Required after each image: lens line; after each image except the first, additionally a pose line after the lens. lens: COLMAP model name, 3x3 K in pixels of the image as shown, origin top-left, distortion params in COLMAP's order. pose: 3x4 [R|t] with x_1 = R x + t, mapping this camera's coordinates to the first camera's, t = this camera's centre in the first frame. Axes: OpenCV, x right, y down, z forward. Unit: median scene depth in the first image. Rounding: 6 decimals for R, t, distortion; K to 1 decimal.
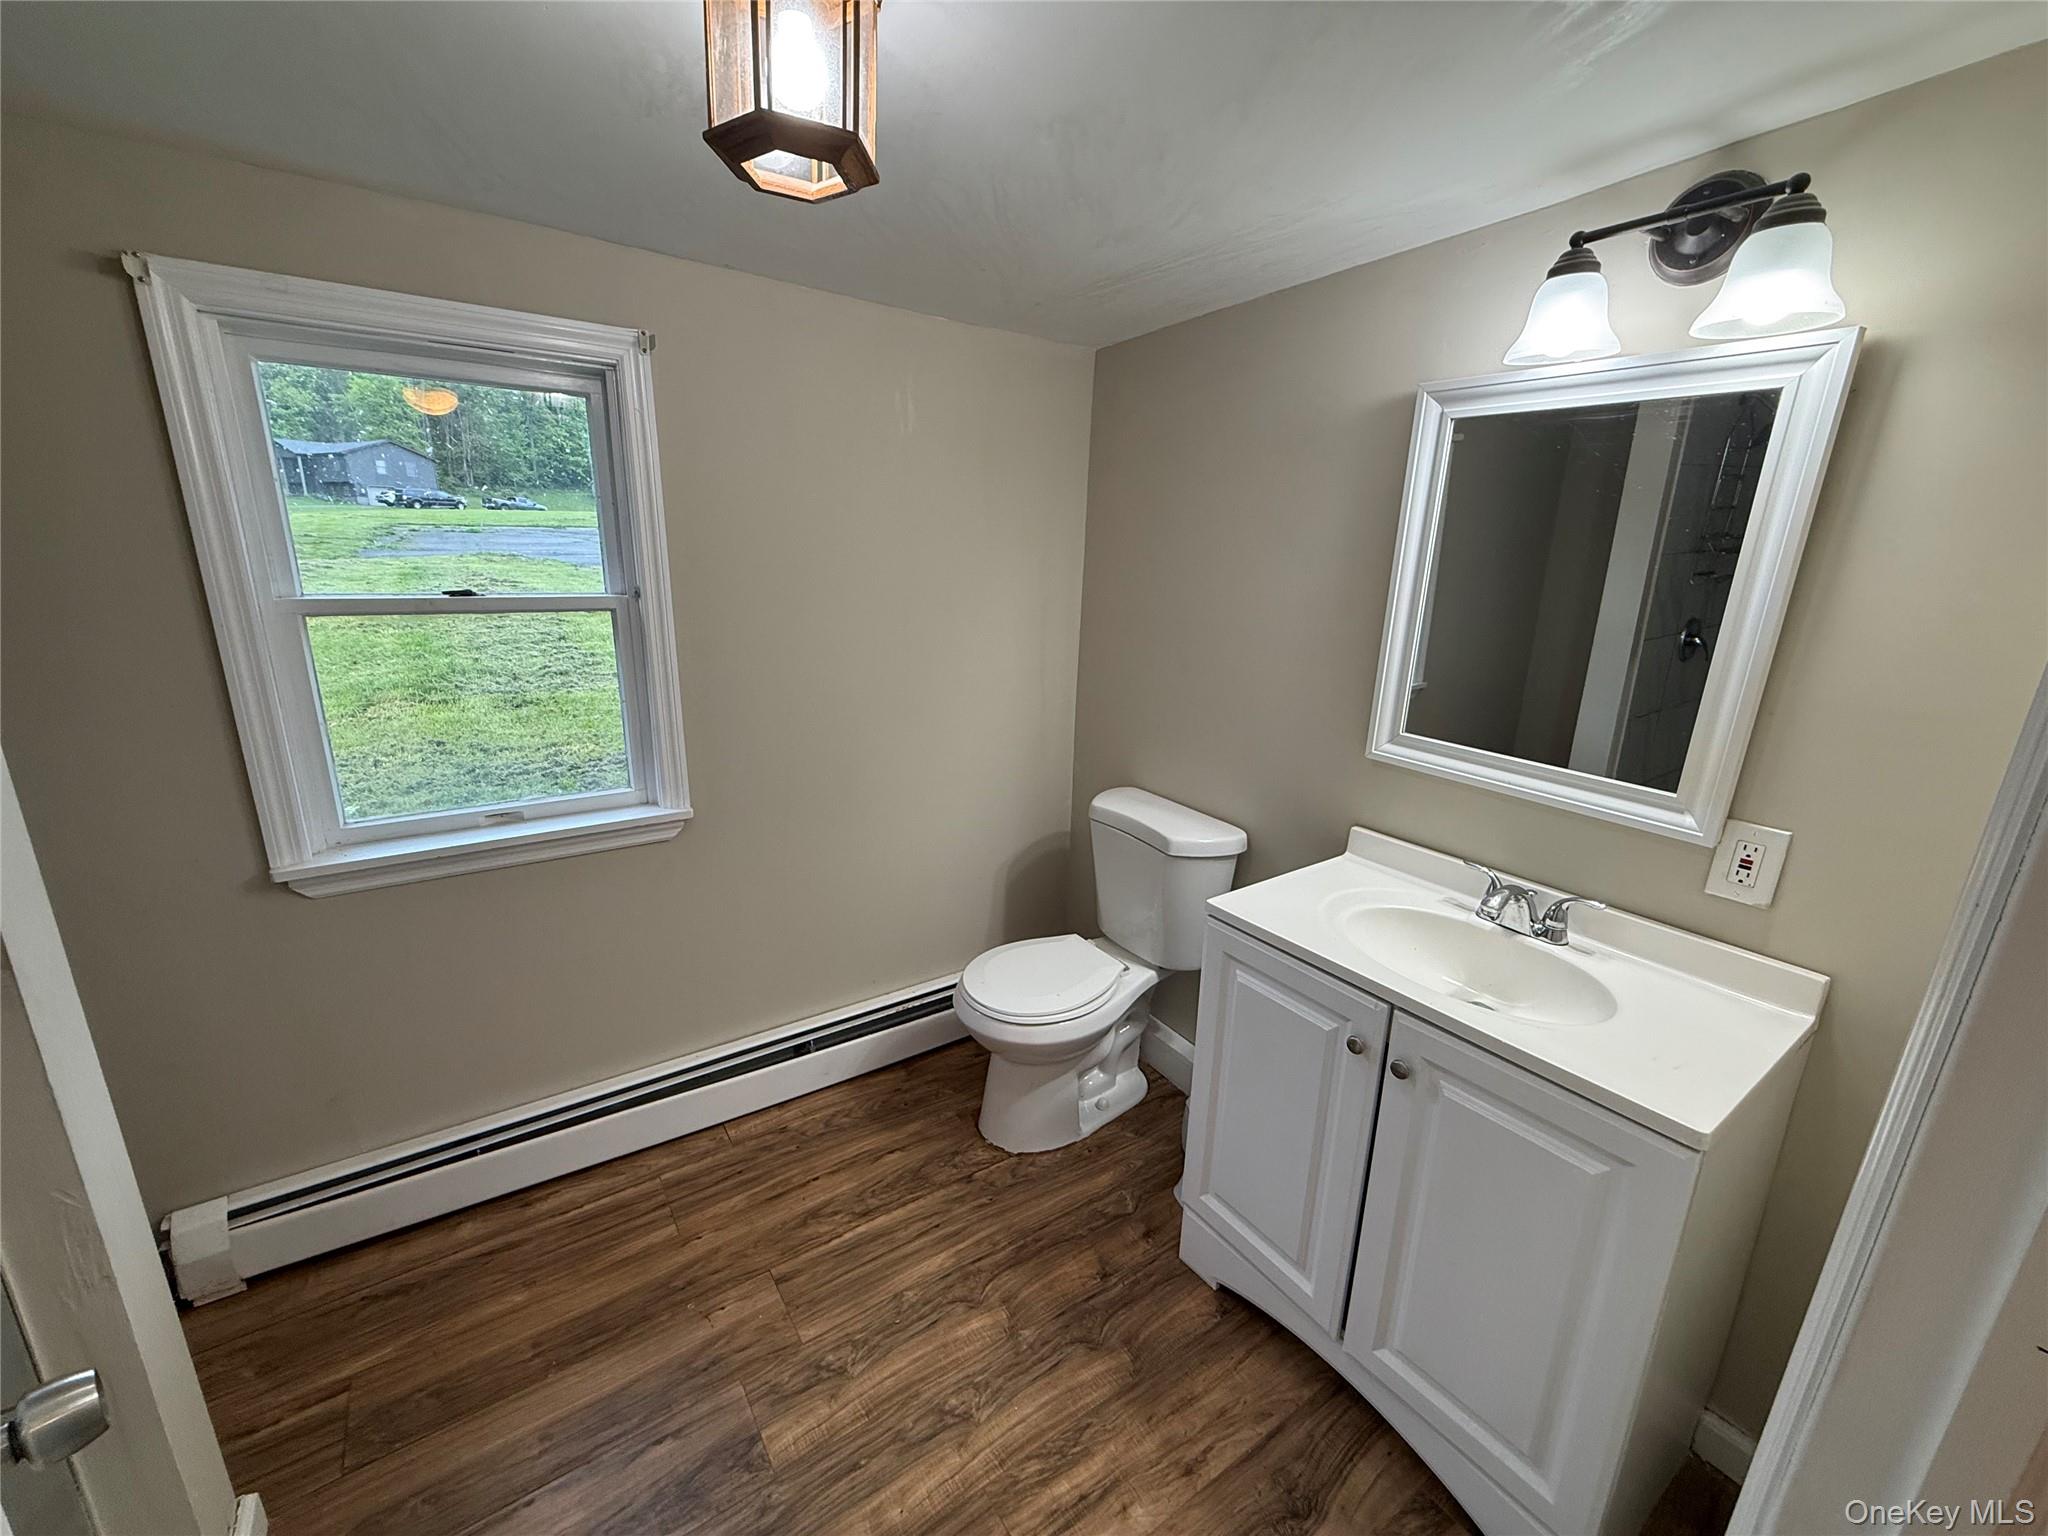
lens RADIAL K [[815.3, 0, 1018.6], [0, 815.3, 774.1], [0, 0, 1]] dist [0.000842, 0.000270]
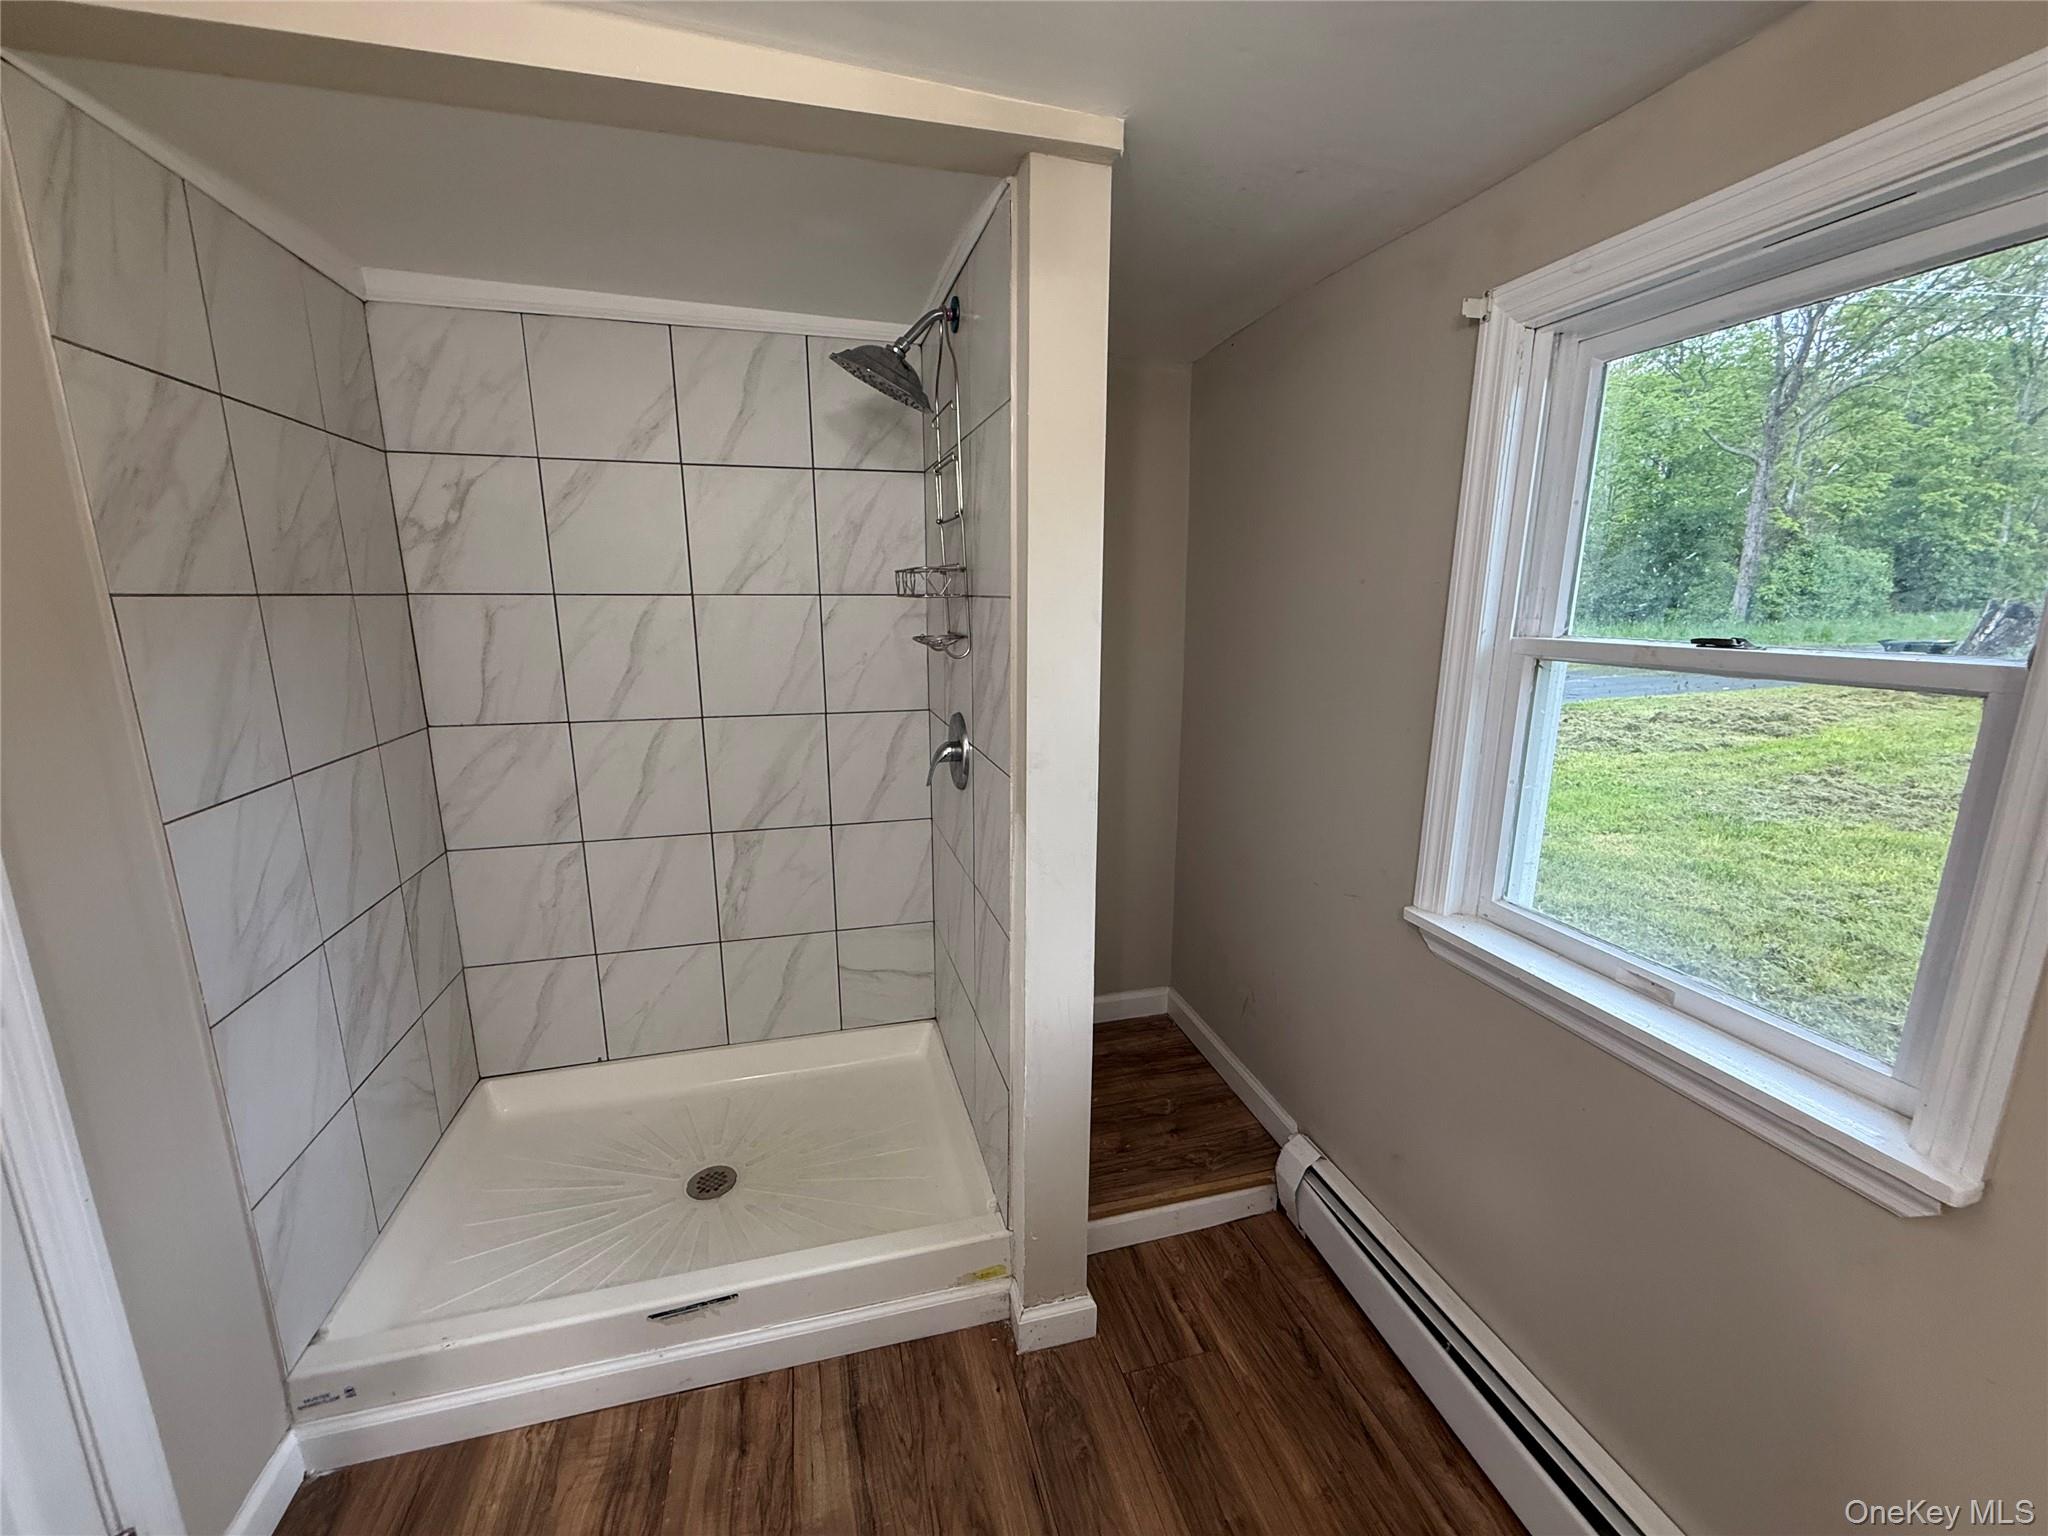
lens RADIAL K [[815.3, 0, 1019.4], [0, 815.3, 770.1], [0, 0, 1]] dist [0.000842, 0.000270]
pose [[-0.338818, 0.169887, -0.925387, 0.112800], [-0.259694, 0.928466, 0.265536, -0.159506], [0.904301, 0.330286, -0.270463, 0.723617]]
